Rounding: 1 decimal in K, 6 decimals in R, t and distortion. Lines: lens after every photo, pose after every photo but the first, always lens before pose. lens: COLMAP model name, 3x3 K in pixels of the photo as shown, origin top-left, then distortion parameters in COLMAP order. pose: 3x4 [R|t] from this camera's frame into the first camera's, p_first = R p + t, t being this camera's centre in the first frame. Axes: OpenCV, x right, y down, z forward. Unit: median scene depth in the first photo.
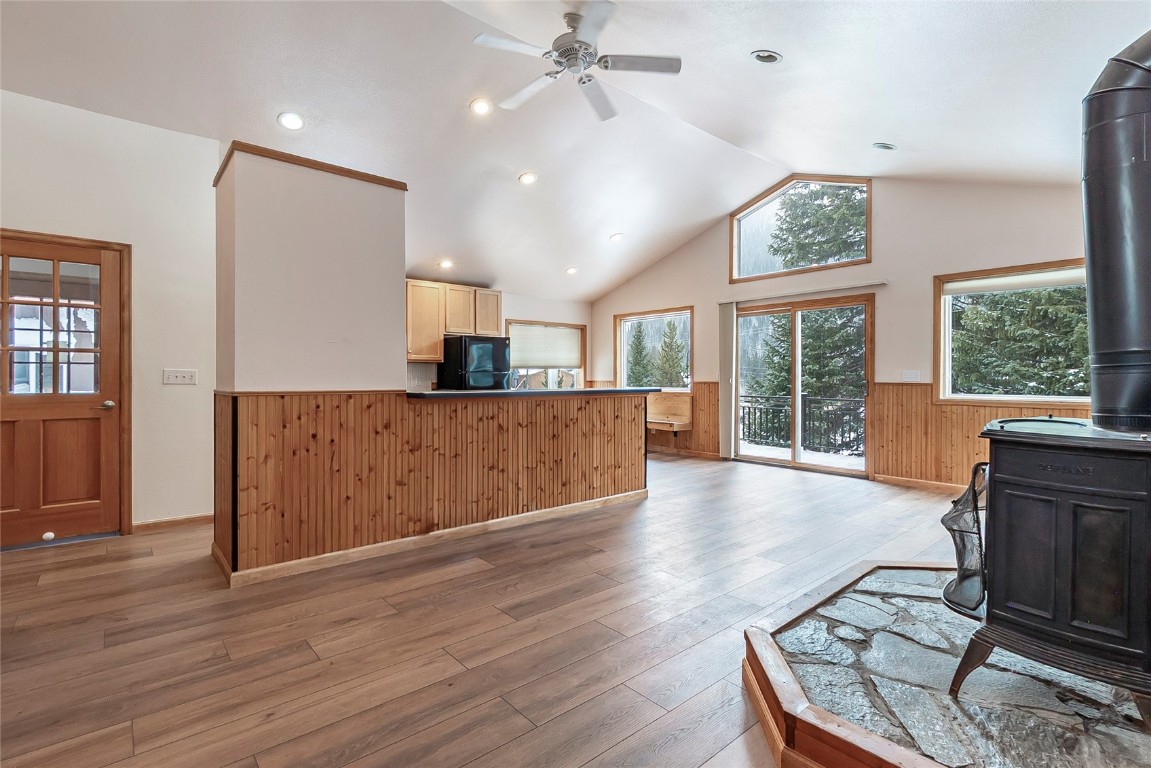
lens RADIAL K [[520.5, 0, 579.8], [0, 520.5, 377.8], [0, 0, 1]] dist [0.003137, -0.000790]
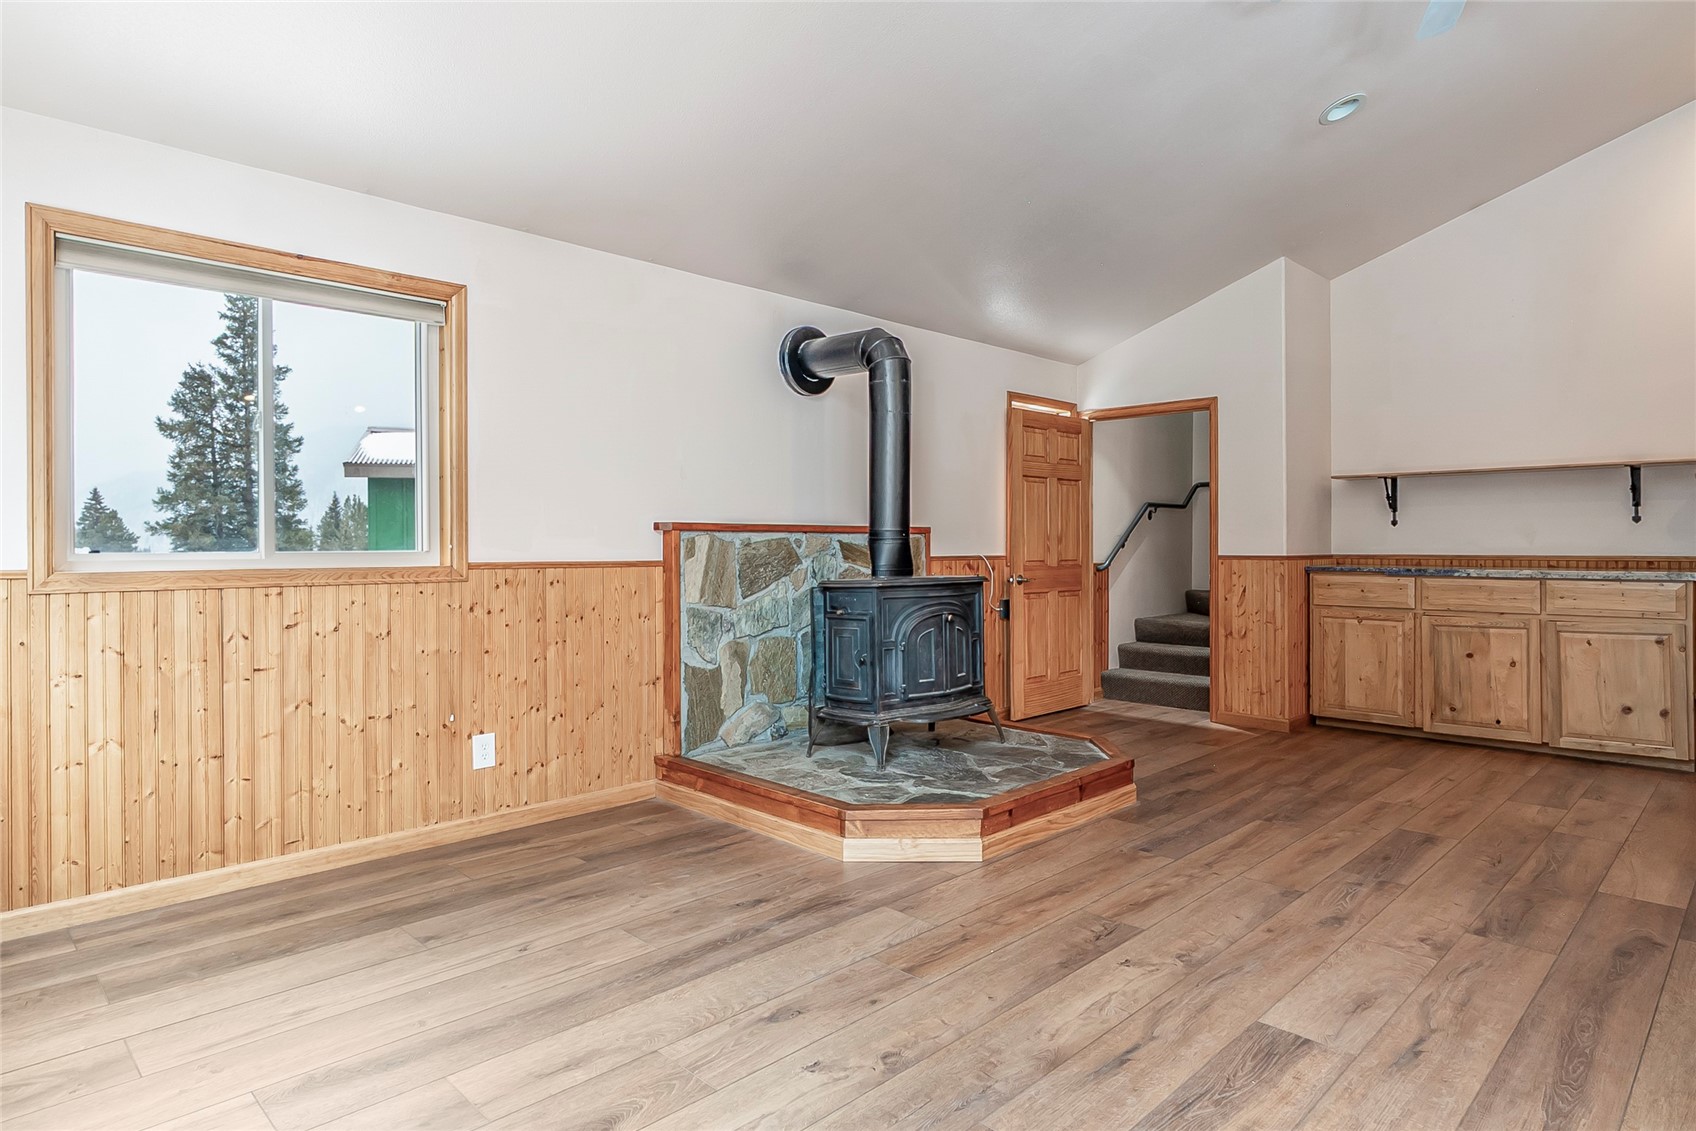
lens RADIAL K [[954.1, 0, 851.8], [0, 954.1, 549.4], [0, 0, 1]] dist [0.002093, -0.010839]
pose [[-0.996236, 0.002668, -0.086646, 0.486543], [0.001952, 0.999963, 0.008353, -0.004023], [0.086665, 0.008152, -0.996204, 1.327013]]
